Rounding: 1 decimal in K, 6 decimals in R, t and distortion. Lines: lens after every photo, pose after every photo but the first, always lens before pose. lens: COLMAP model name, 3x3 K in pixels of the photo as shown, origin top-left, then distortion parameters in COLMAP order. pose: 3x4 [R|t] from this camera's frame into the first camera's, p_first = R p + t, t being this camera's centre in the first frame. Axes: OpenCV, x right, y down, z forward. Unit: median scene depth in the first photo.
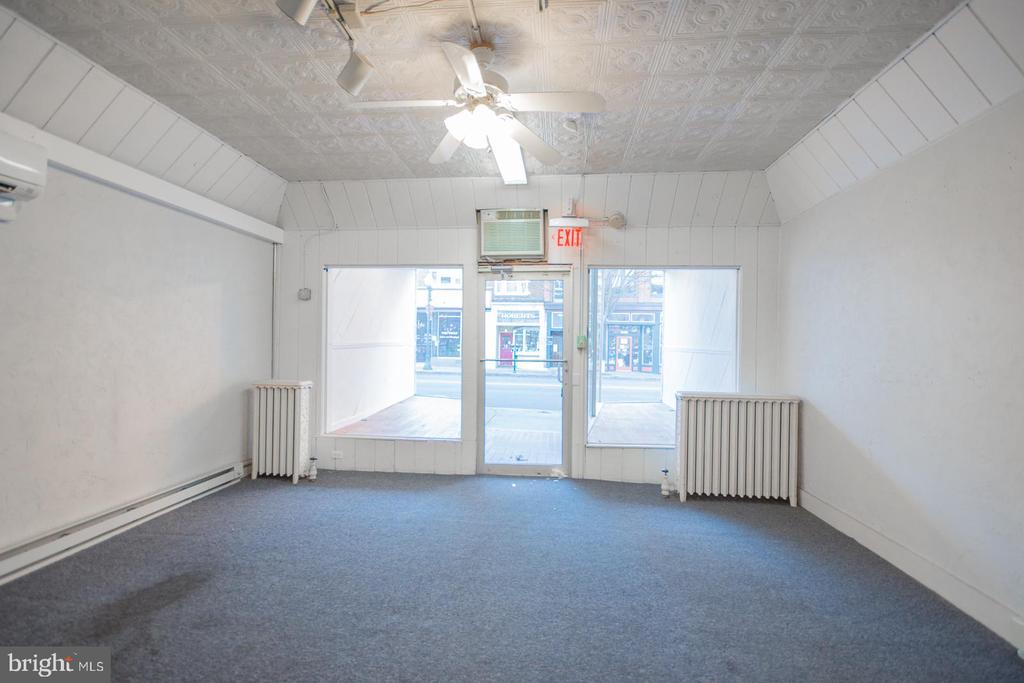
lens RADIAL K [[466.5, 0, 514.4], [0, 466.5, 342.0], [0, 0, 1]] dist [0.003771, 0.000251]
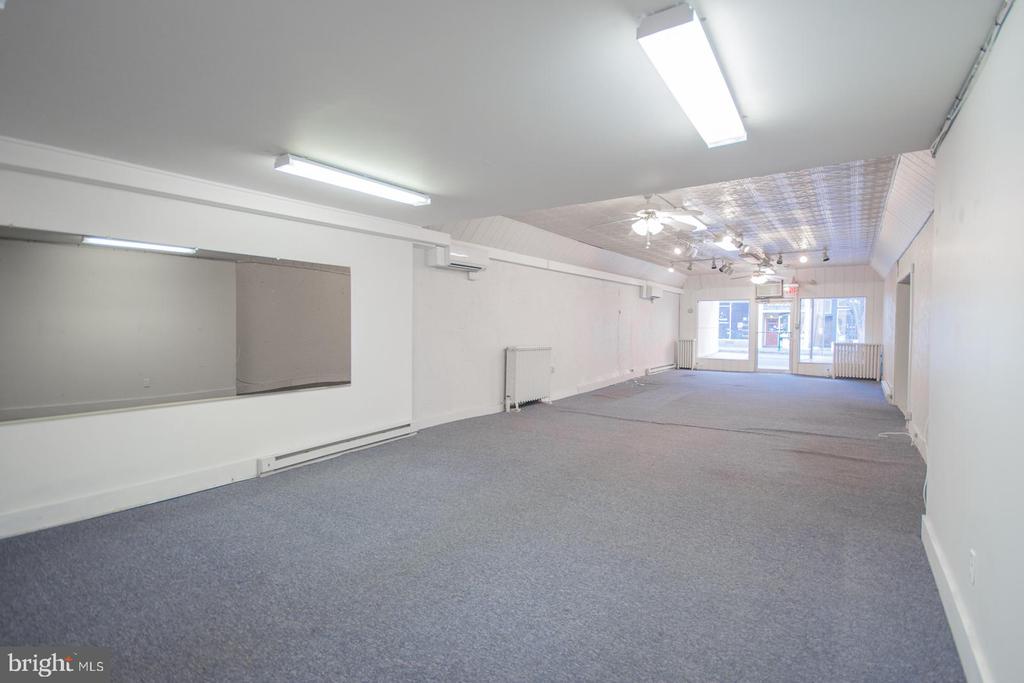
lens RADIAL K [[466.5, 0, 511.1], [0, 466.5, 345.0], [0, 0, 1]] dist [0.003771, 0.000251]
pose [[0.861897, 0.010193, -0.506982, 0.085143], [0.008929, 0.999338, 0.035271, 0.002036], [0.507006, -0.034926, 0.861235, -2.284234]]
